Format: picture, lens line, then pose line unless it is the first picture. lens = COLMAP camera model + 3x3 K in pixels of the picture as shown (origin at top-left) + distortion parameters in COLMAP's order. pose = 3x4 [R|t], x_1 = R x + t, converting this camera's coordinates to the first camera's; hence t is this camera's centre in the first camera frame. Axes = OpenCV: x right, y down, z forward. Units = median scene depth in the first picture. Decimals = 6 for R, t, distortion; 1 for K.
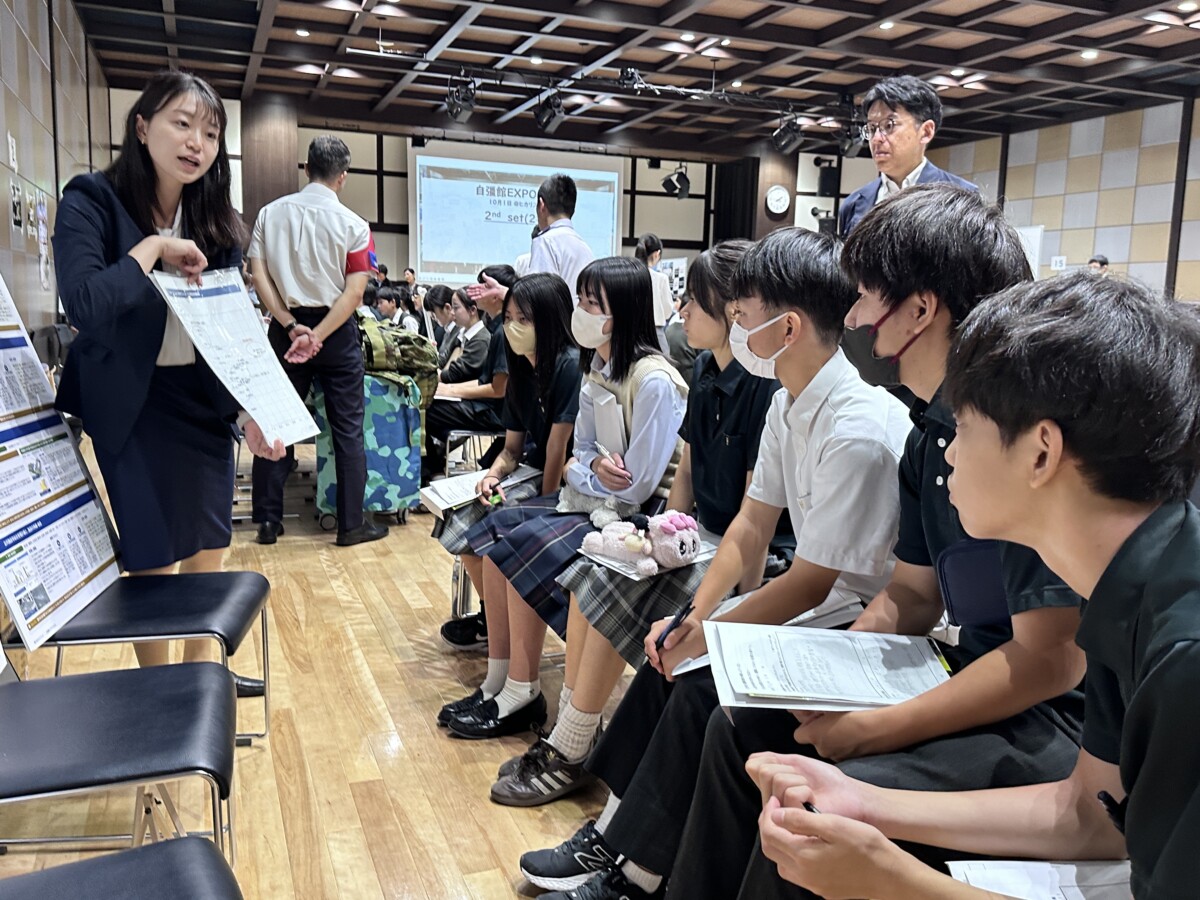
lens RADIAL K [[1019.7, 0, 587.5], [0, 1019.7, 464.5], [0, 0, 1]] dist [0.087888, -0.077580]
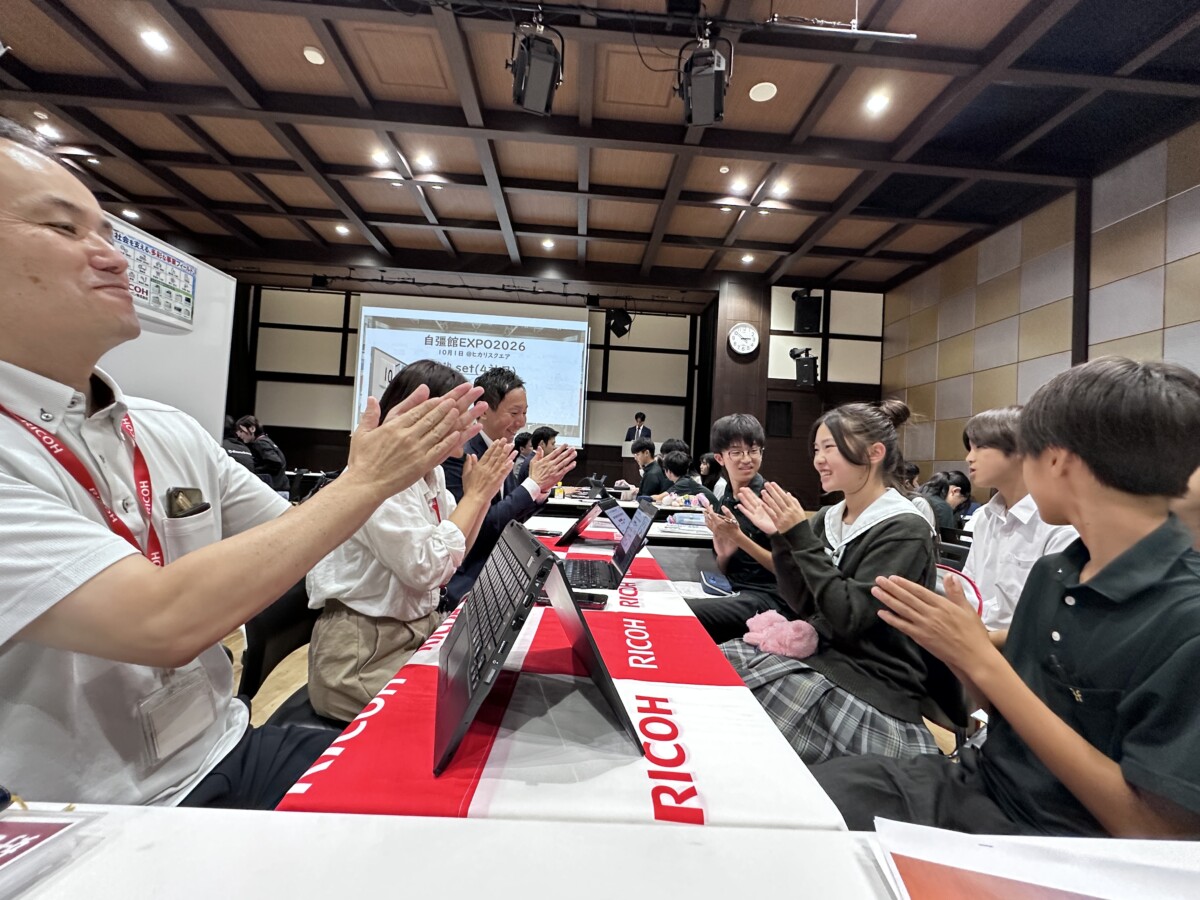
lens RADIAL K [[514.4, 0, 603.0], [0, 514.4, 453.4], [0, 0, 1]] dist [-0.017301, -0.000018]
pose [[0.948483, 0.020380, -0.316171, 0.254680], [-0.079546, 0.981282, -0.175379, -0.103450], [0.306678, 0.191495, 0.932351, 0.724282]]
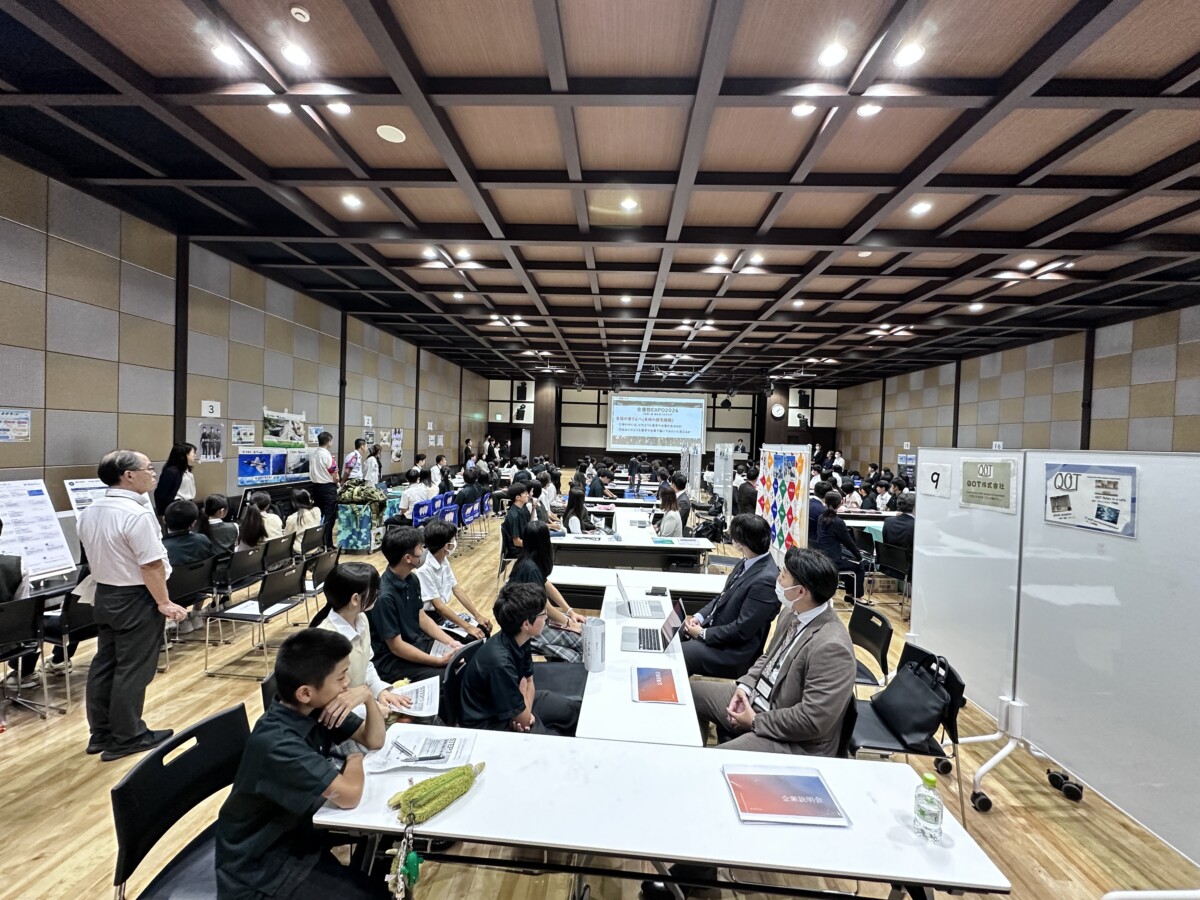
lens RADIAL K [[481.5, 0, 599.1], [0, 481.5, 447.1], [0, 0, 1]] dist [0.001747, -0.000192]
pose [[0.911141, 0.010932, -0.411950, 0.311719], [-0.073489, 0.987935, -0.136323, -0.033577], [0.405489, 0.154483, 0.900951, -0.000757]]
